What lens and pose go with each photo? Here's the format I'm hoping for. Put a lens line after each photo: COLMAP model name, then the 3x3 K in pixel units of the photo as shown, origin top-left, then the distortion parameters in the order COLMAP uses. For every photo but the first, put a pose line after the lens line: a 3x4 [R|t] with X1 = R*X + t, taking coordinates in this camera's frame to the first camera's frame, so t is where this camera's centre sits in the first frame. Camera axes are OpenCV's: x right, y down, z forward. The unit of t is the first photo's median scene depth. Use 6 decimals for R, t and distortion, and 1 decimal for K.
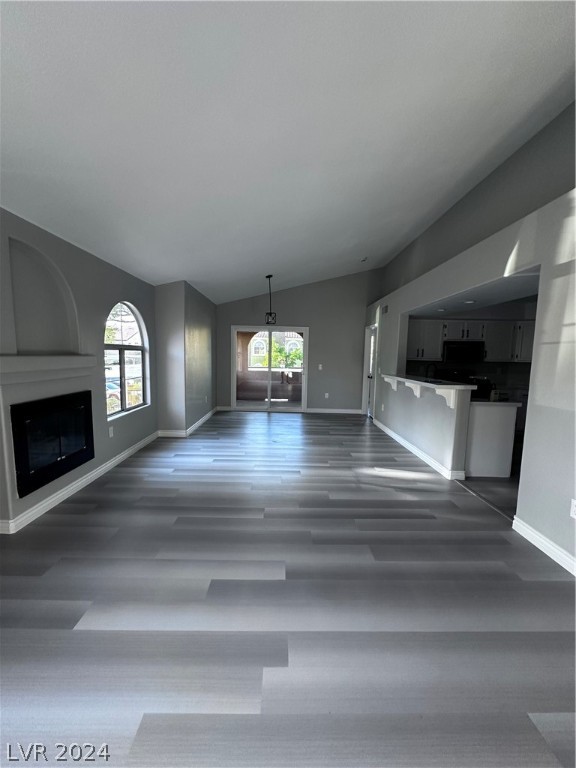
lens RADIAL K [[308.4, 0, 286.5], [0, 308.4, 385.6], [0, 0, 1]] dist [0.001978, -0.000686]
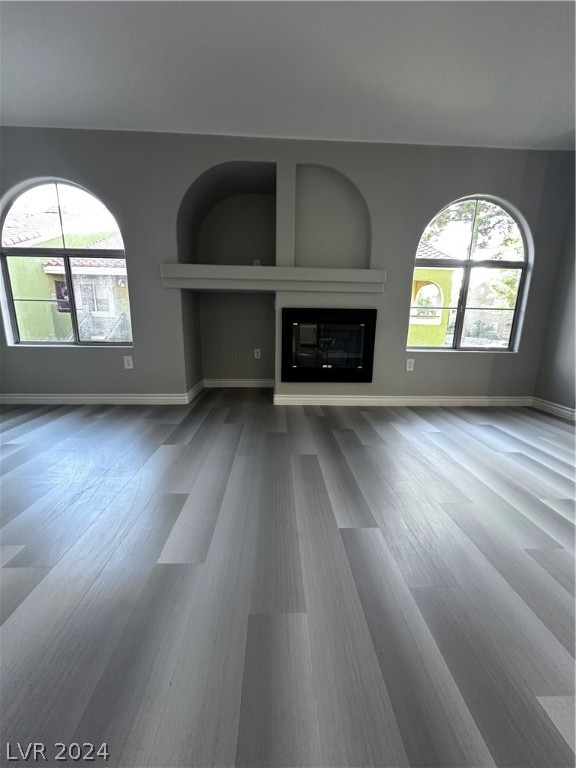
lens RADIAL K [[308.4, 0, 291.3], [0, 308.4, 385.1], [0, 0, 1]] dist [0.001978, -0.000686]
pose [[0.028071, 0.198038, -0.979792, 0.286617], [-0.120389, 0.973714, 0.193361, 0.081073], [0.992330, 0.112529, 0.051175, 0.656327]]
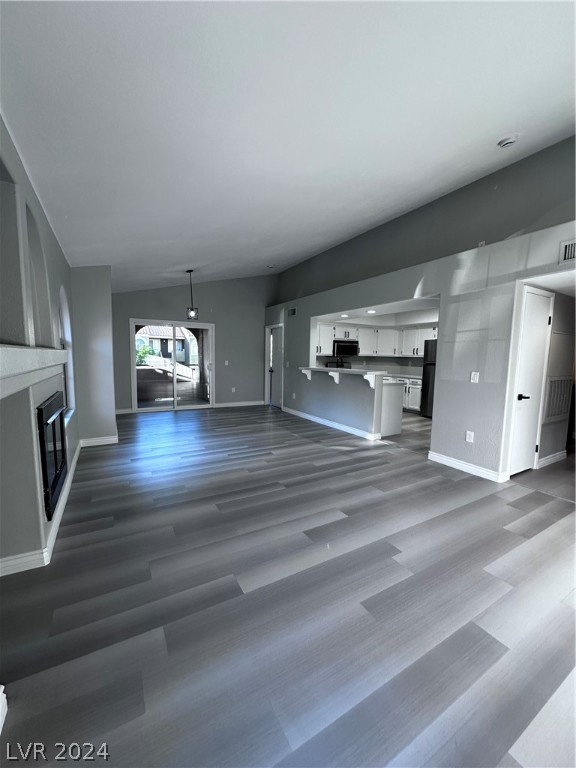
lens RADIAL K [[308.4, 0, 286.7], [0, 308.4, 388.8], [0, 0, 1]] dist [0.001978, -0.000686]
pose [[0.870209, -0.058564, 0.489189, -0.467467], [0.050169, 0.998282, 0.030266, 0.012557], [-0.490121, -0.001796, 0.871652, -0.018450]]
